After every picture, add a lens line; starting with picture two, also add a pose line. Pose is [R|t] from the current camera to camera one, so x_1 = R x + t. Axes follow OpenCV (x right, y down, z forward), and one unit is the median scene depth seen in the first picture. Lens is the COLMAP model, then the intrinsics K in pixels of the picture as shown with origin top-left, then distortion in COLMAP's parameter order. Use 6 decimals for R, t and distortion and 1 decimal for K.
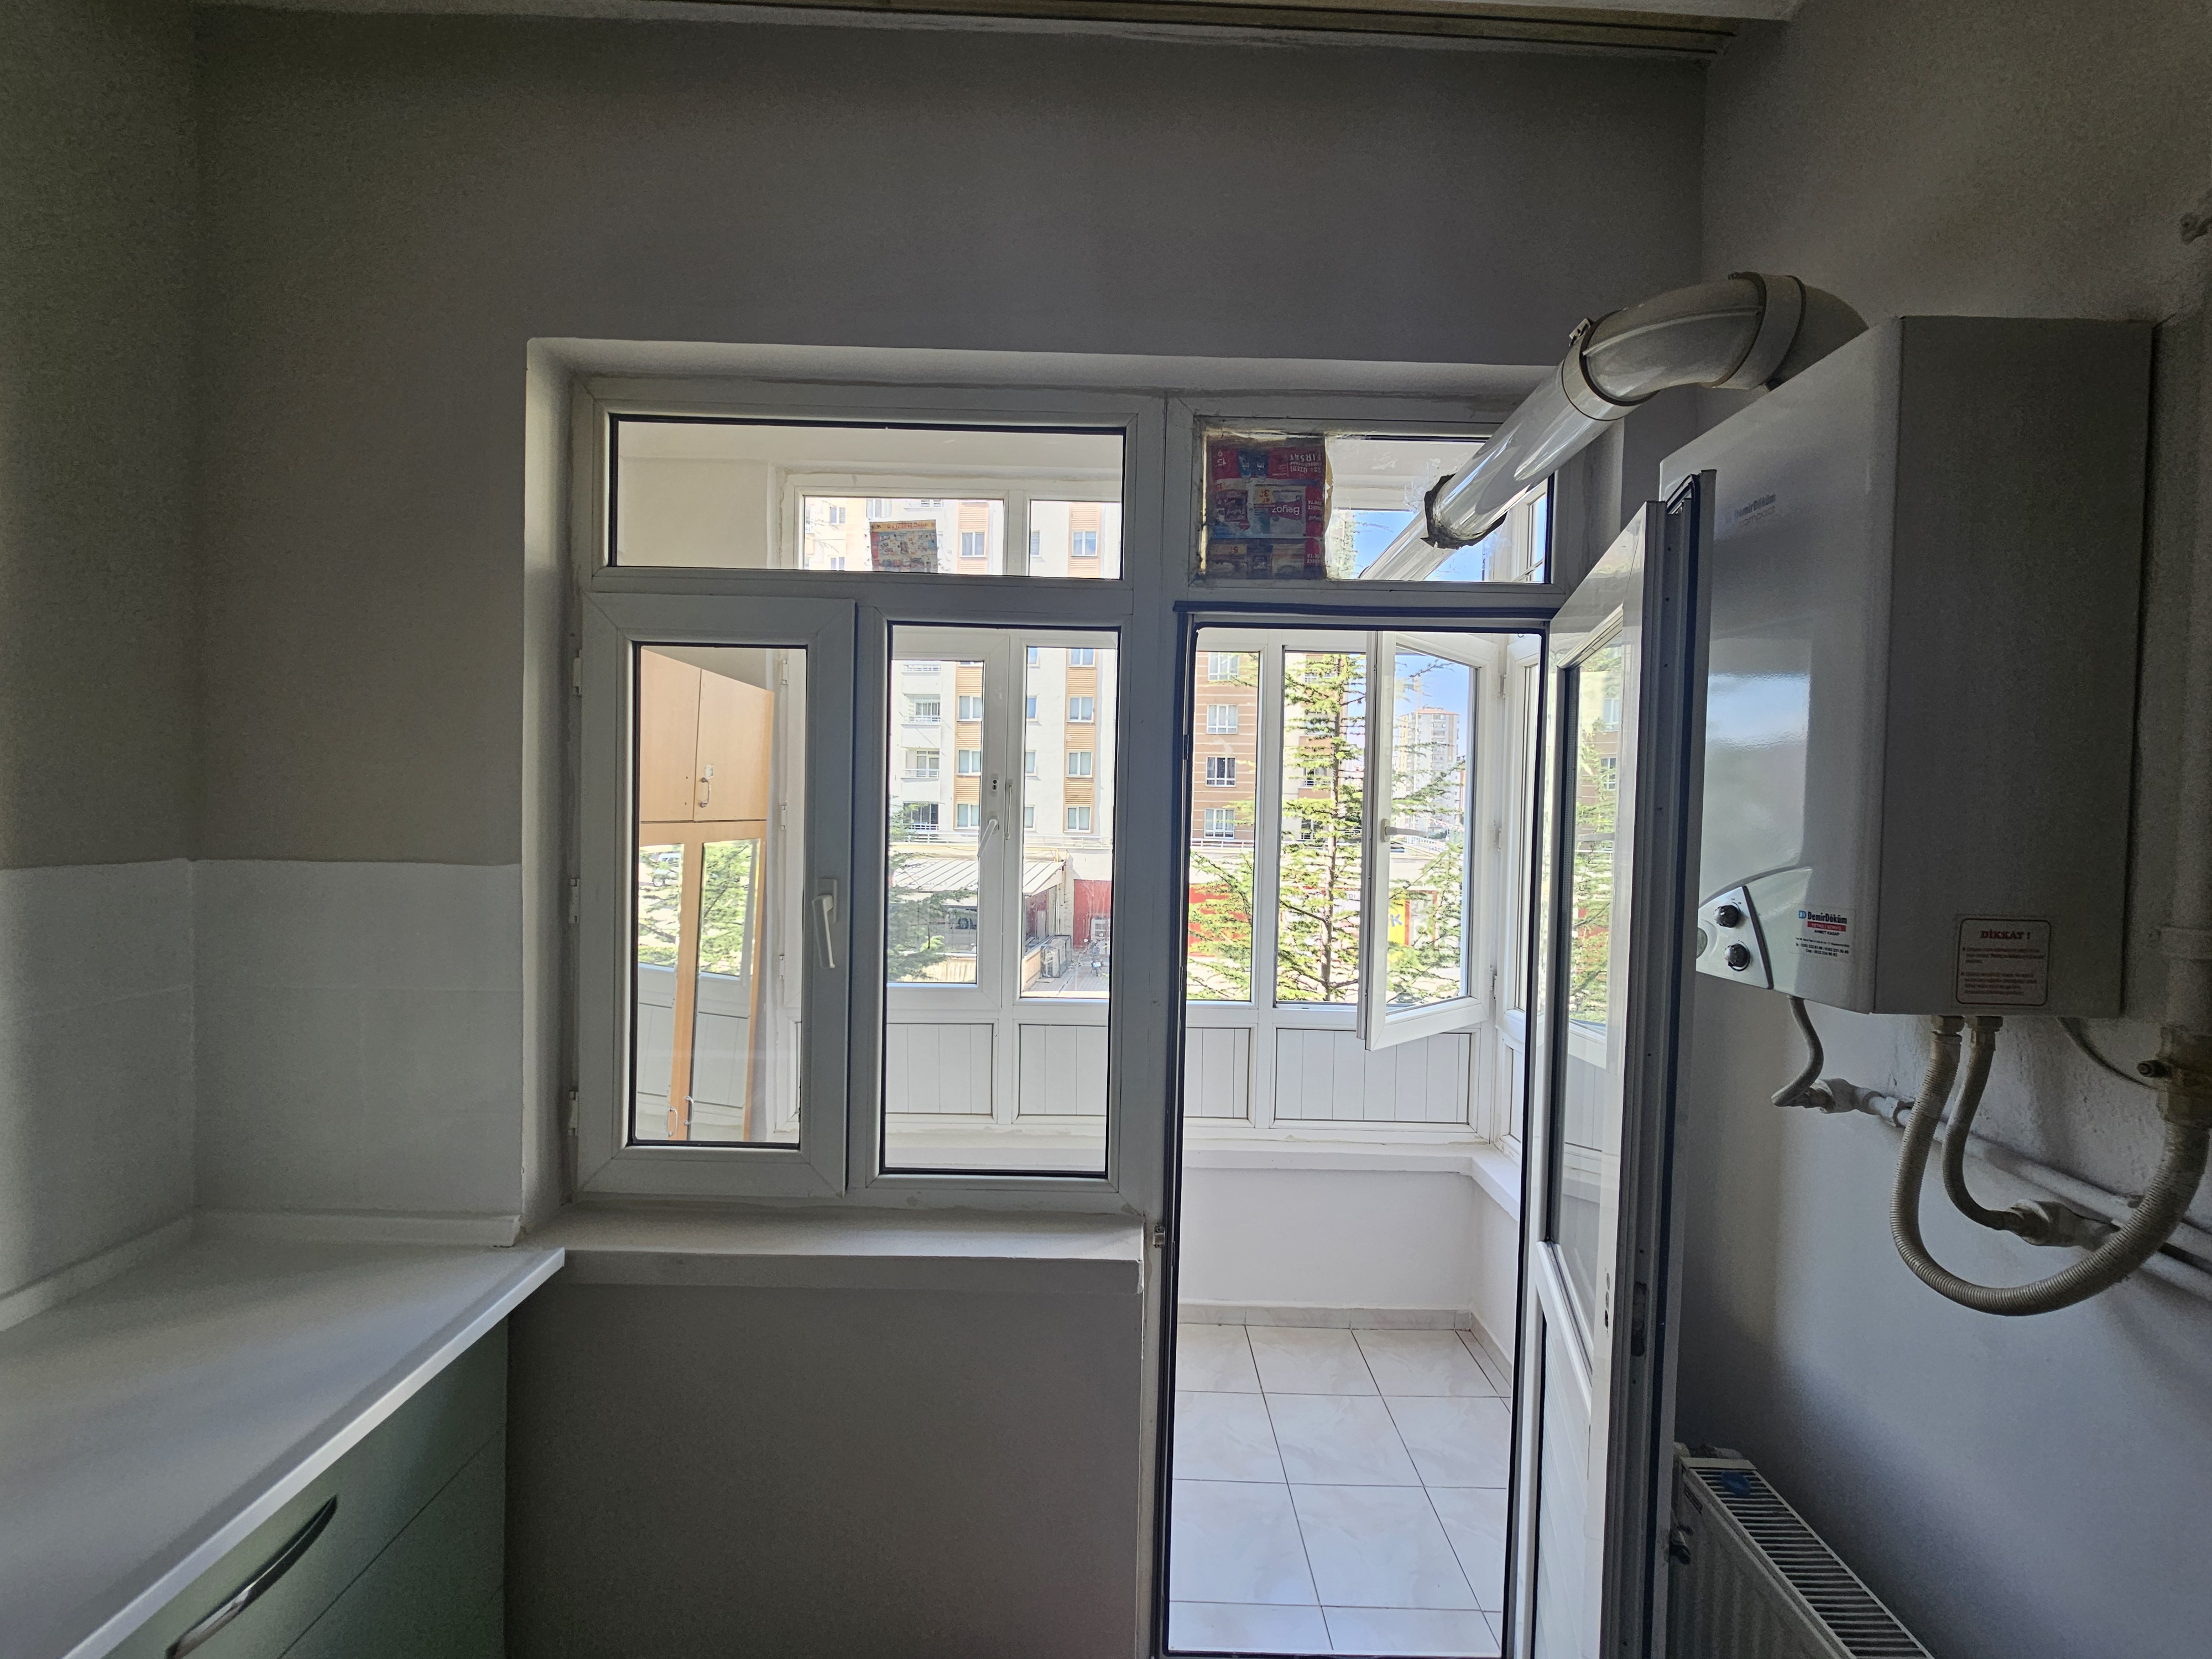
lens RADIAL K [[903.2, 0, 1114.4], [0, 903.2, 834.4], [0, 0, 1]] dist [0.003095, 0.000065]
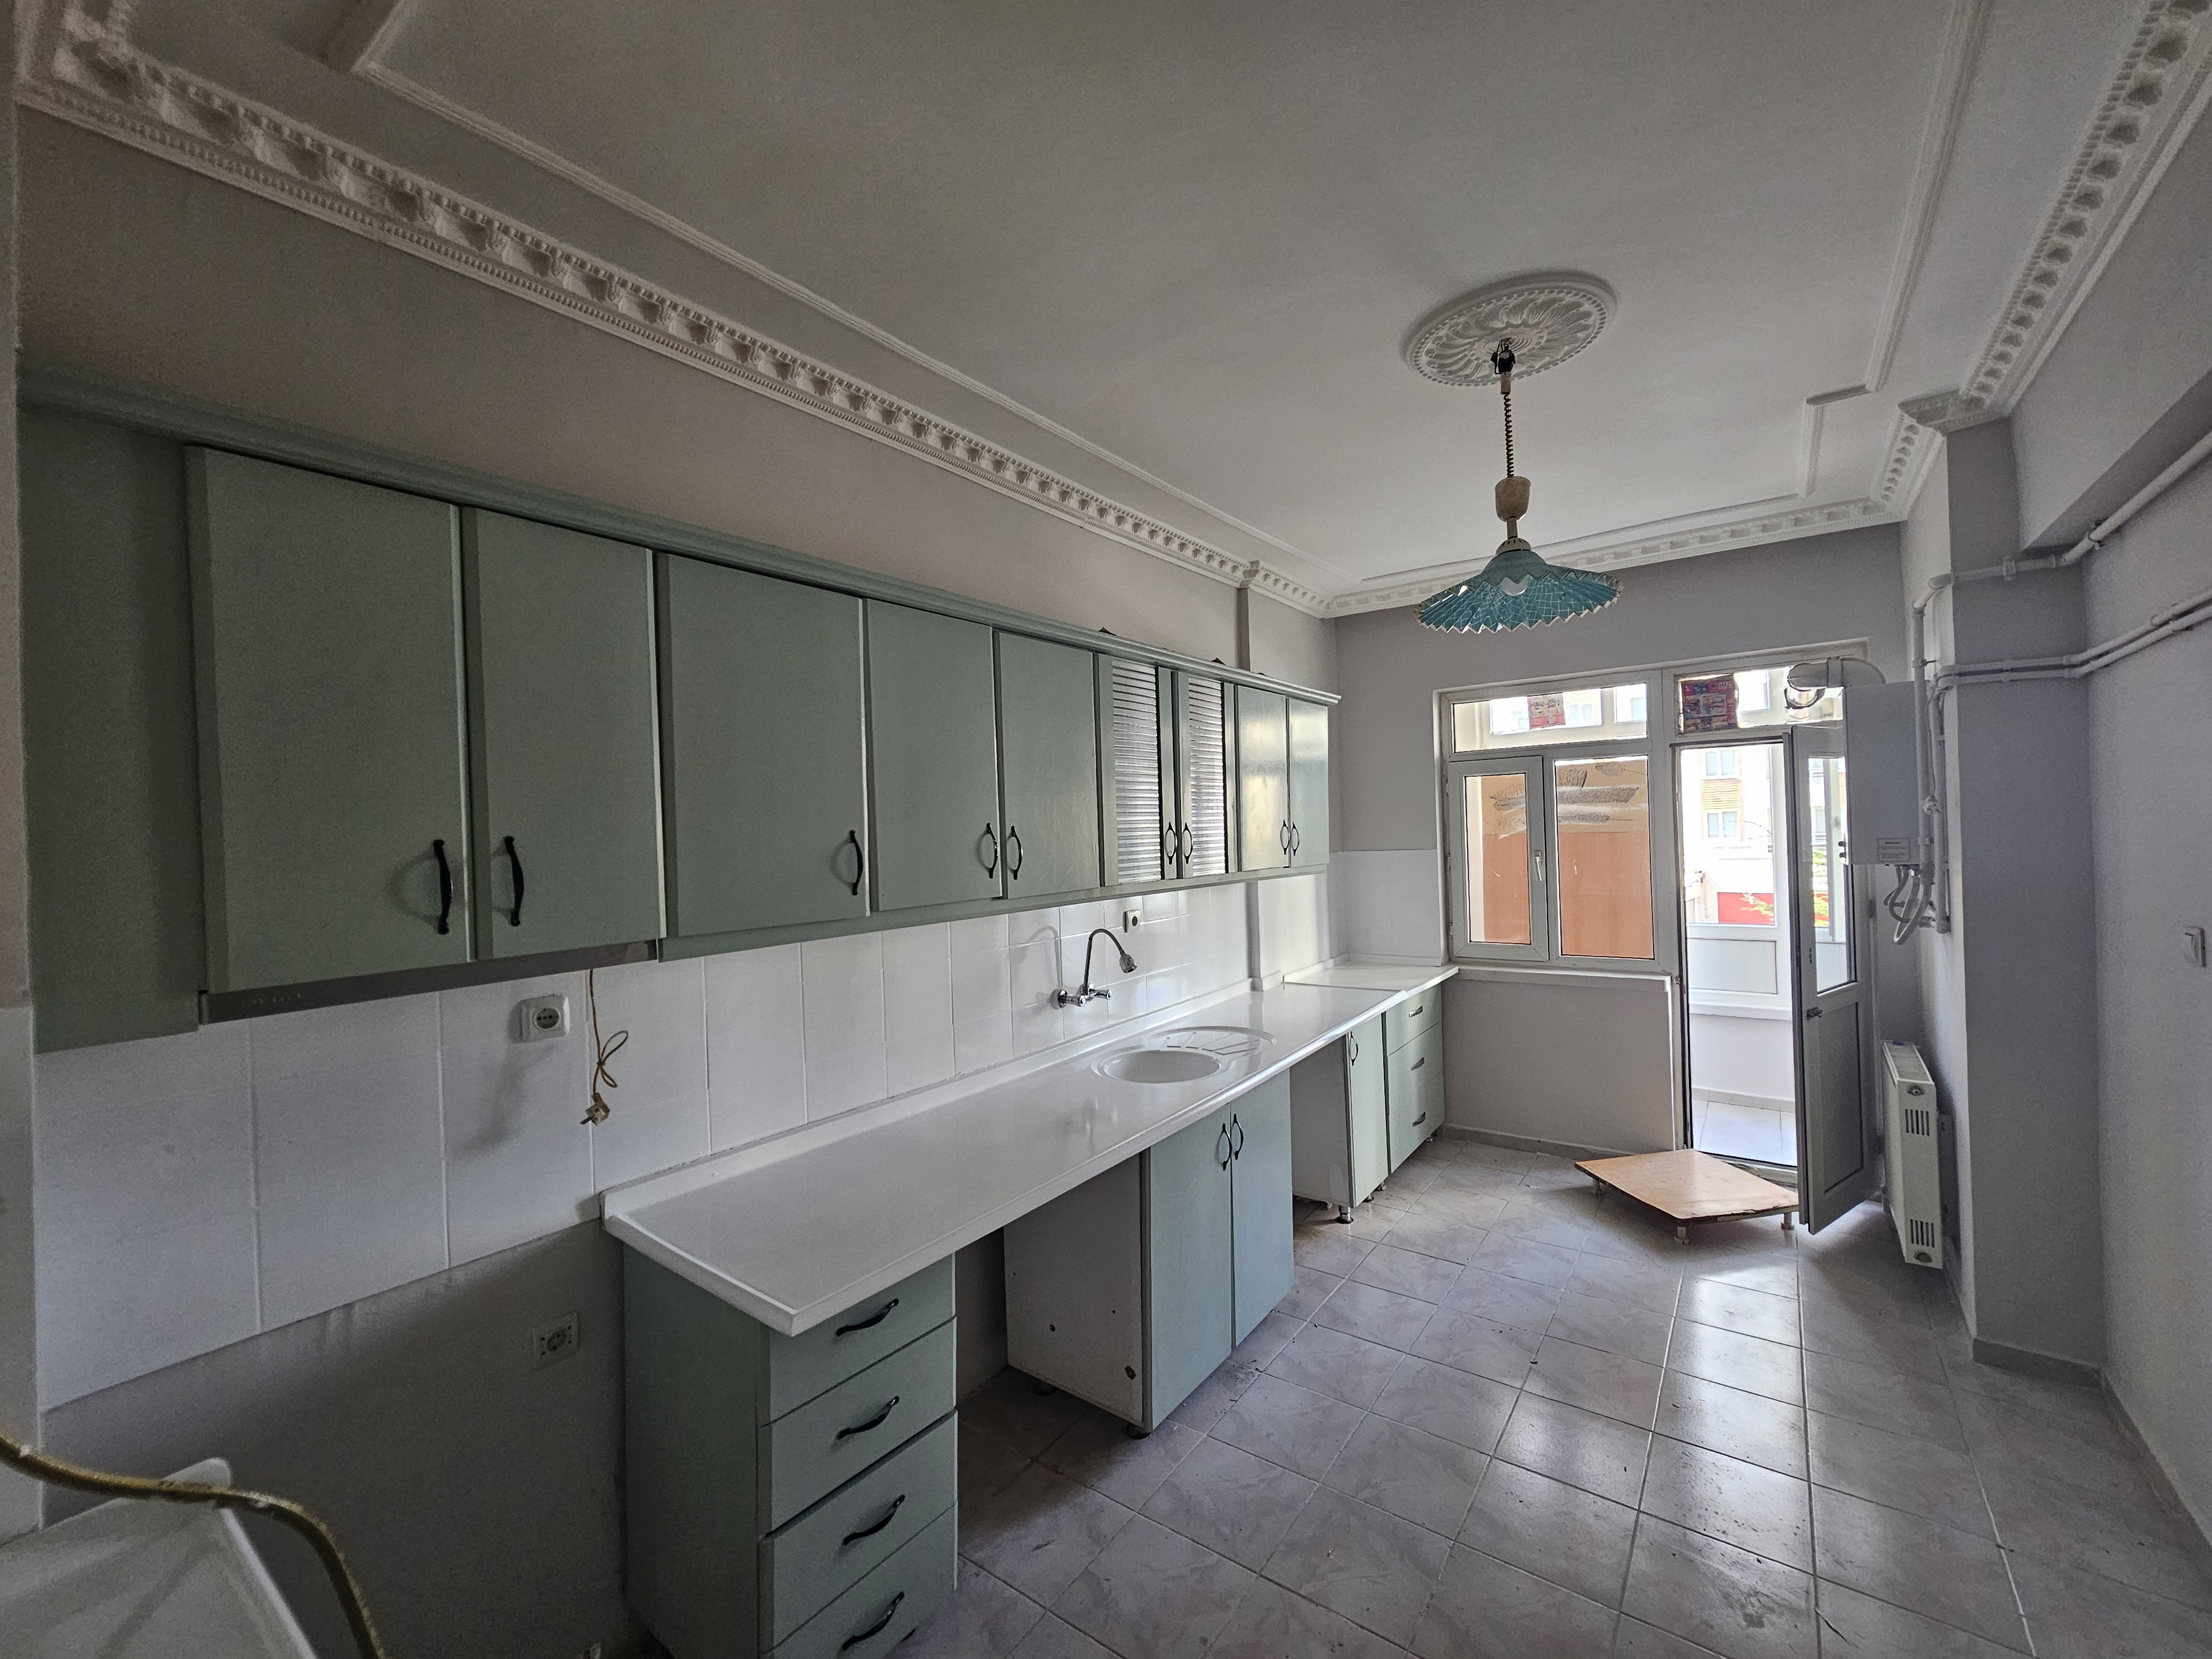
lens RADIAL K [[903.2, 0, 1114.4], [0, 903.2, 834.4], [0, 0, 1]] dist [0.003095, 0.000065]
pose [[0.806599, -0.049791, -0.588998, 0.305190], [0.034036, 0.998705, -0.037815, 0.058133], [0.590118, 0.010454, 0.807249, -2.152023]]
